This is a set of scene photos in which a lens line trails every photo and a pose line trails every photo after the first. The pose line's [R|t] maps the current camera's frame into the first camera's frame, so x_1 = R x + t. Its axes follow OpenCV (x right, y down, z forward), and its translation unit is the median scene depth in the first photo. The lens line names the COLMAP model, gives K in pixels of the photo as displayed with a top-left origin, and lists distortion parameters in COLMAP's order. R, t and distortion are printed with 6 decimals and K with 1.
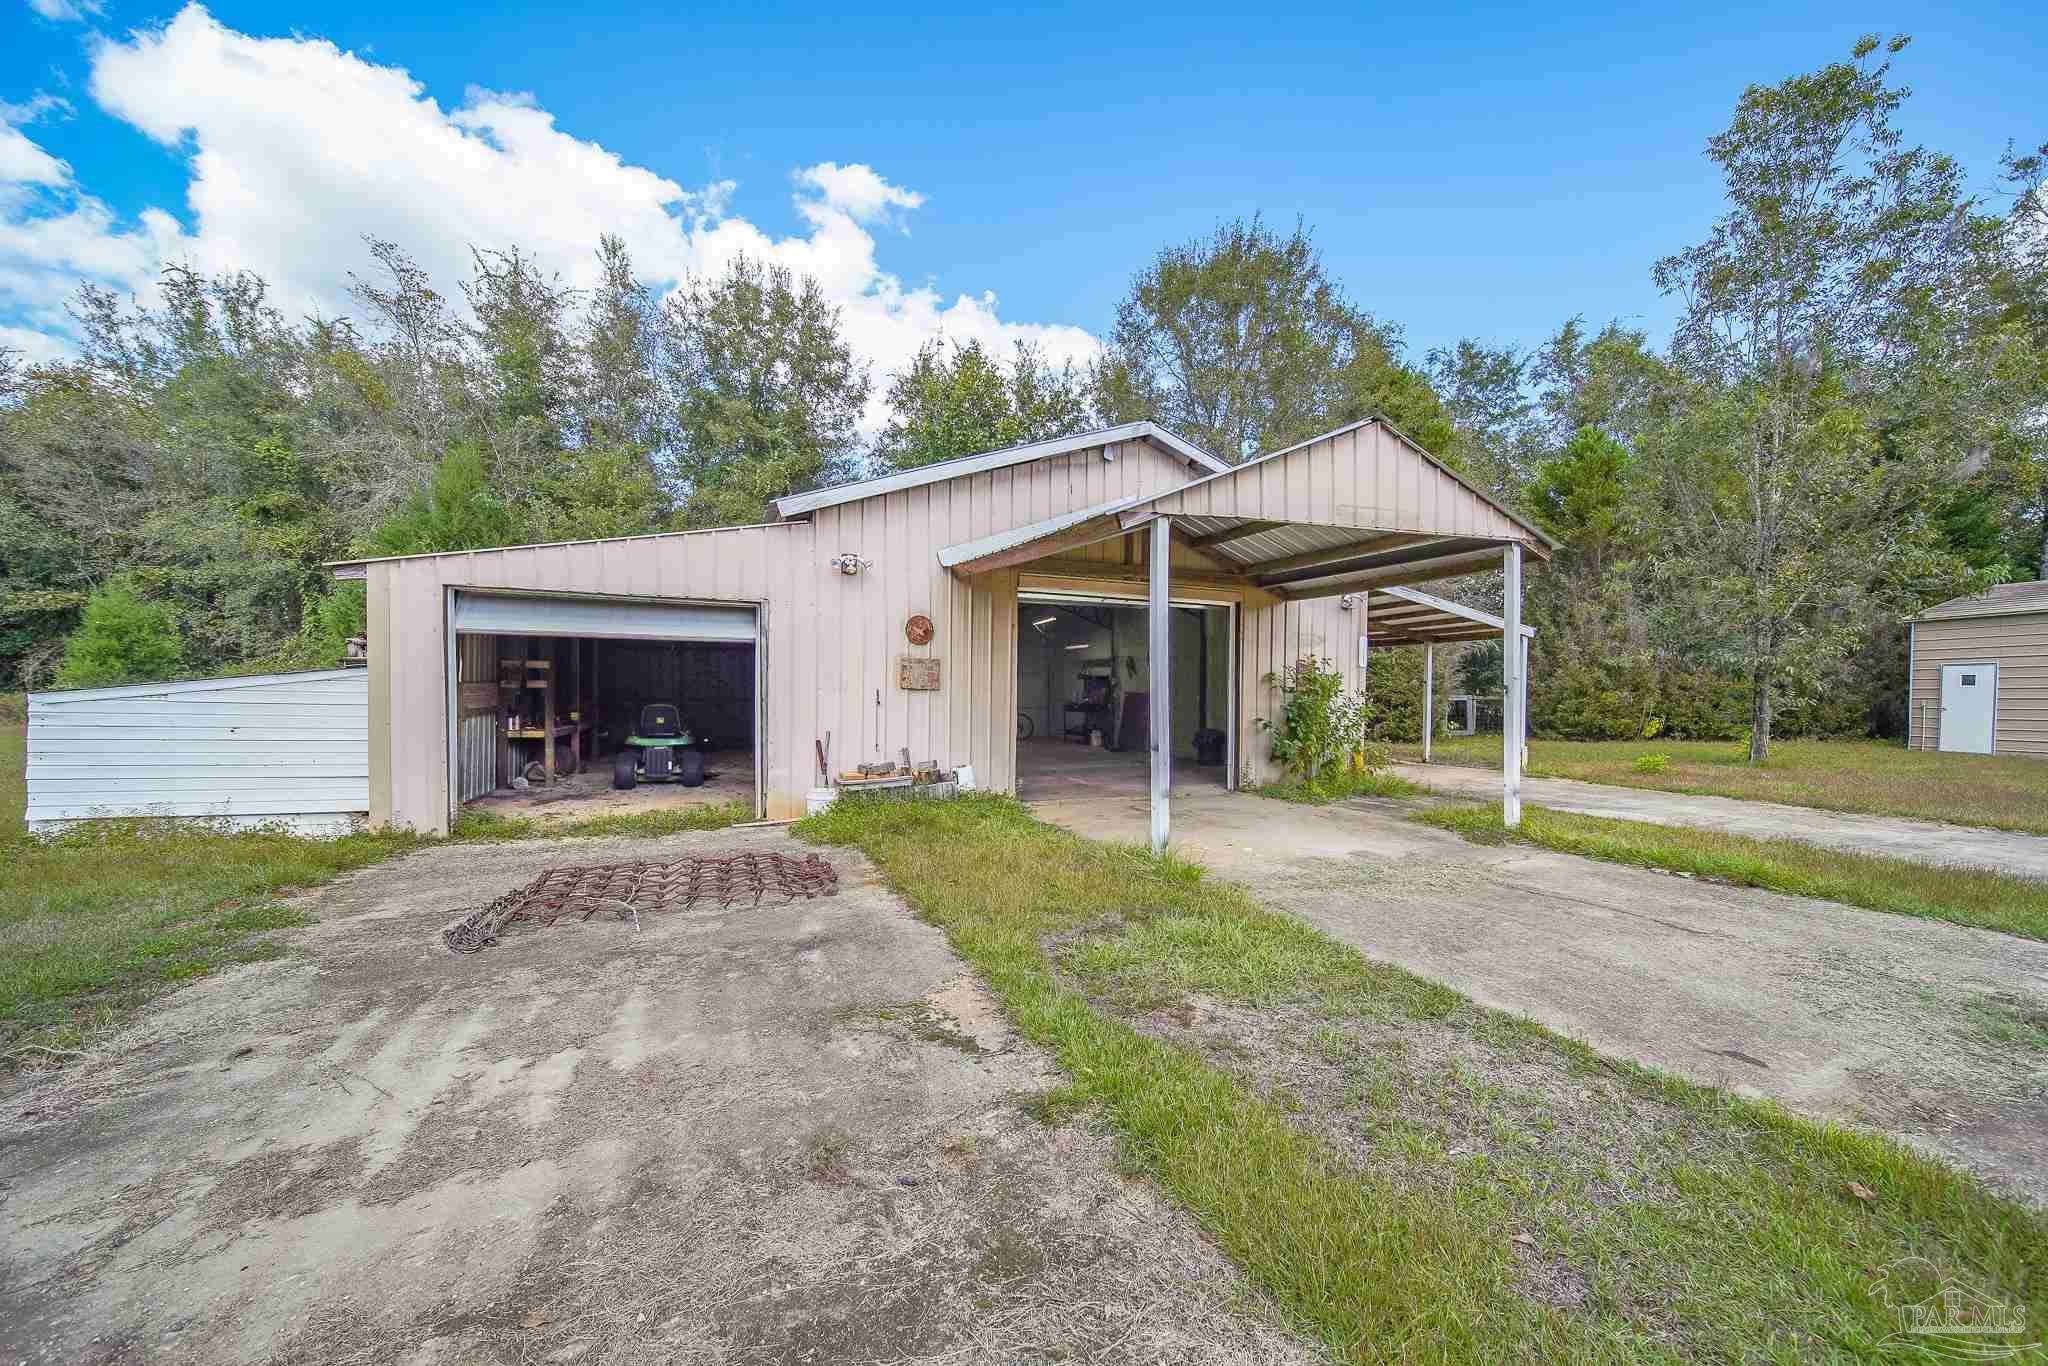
lens RADIAL K [[834.4, 0, 1023.1], [0, 834.4, 696.1], [0, 0, 1]] dist [0.002196, 0.000354]
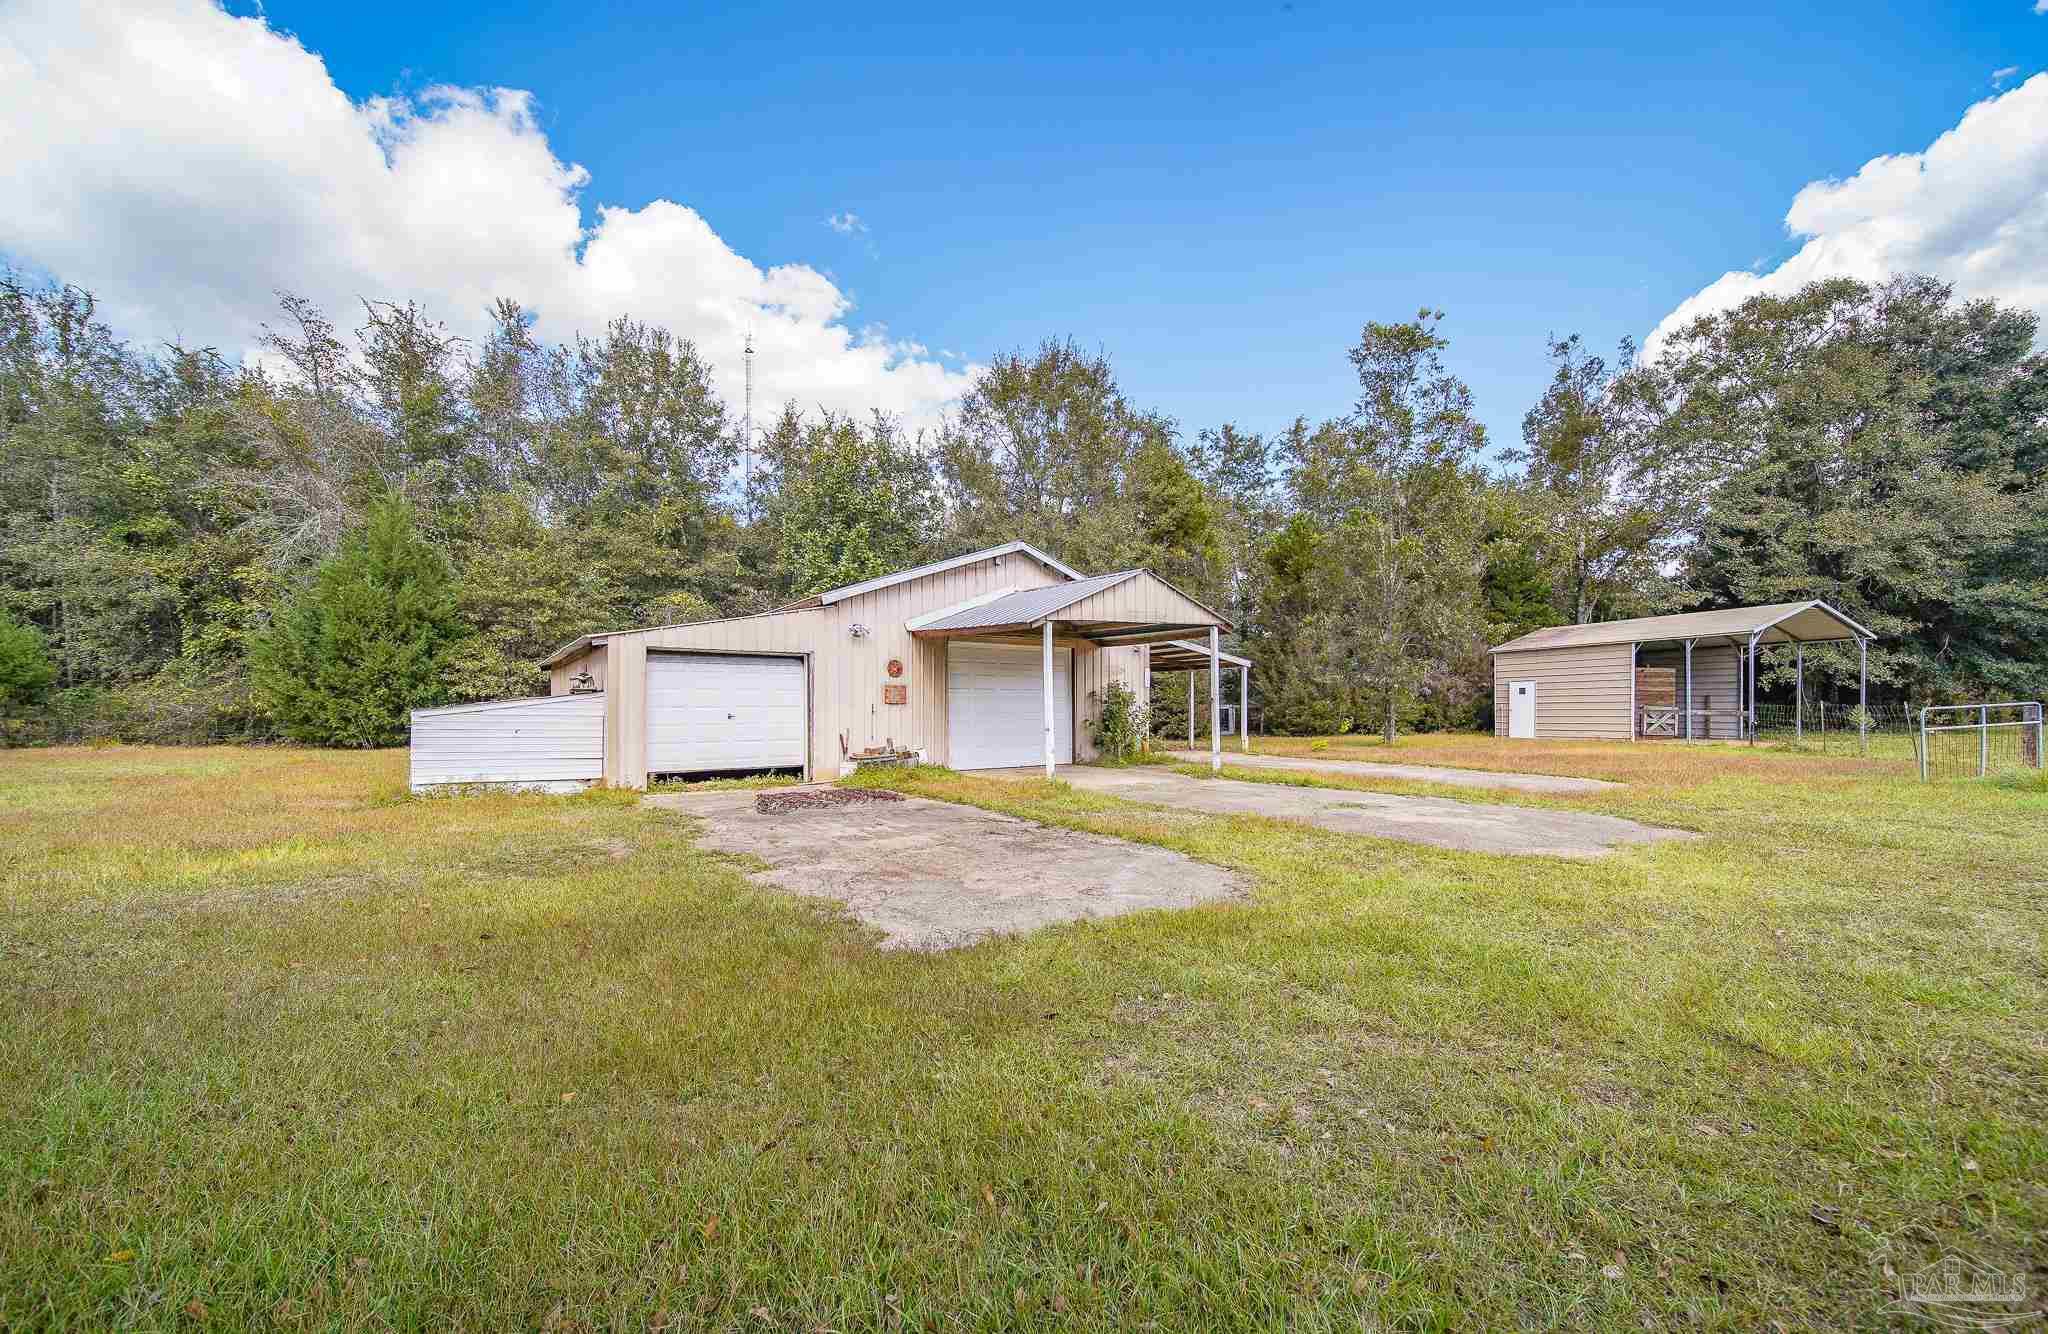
lens RADIAL K [[800.3, 0, 1024.0], [0, 800.3, 667.0], [0, 0, 1]] dist [-0.000516, -0.000018]
pose [[0.976381, -0.000916, 0.216055, -0.065544], [0.012527, 0.998549, -0.052379, 0.001756], [-0.215694, 0.053848, 0.974975, -0.188609]]
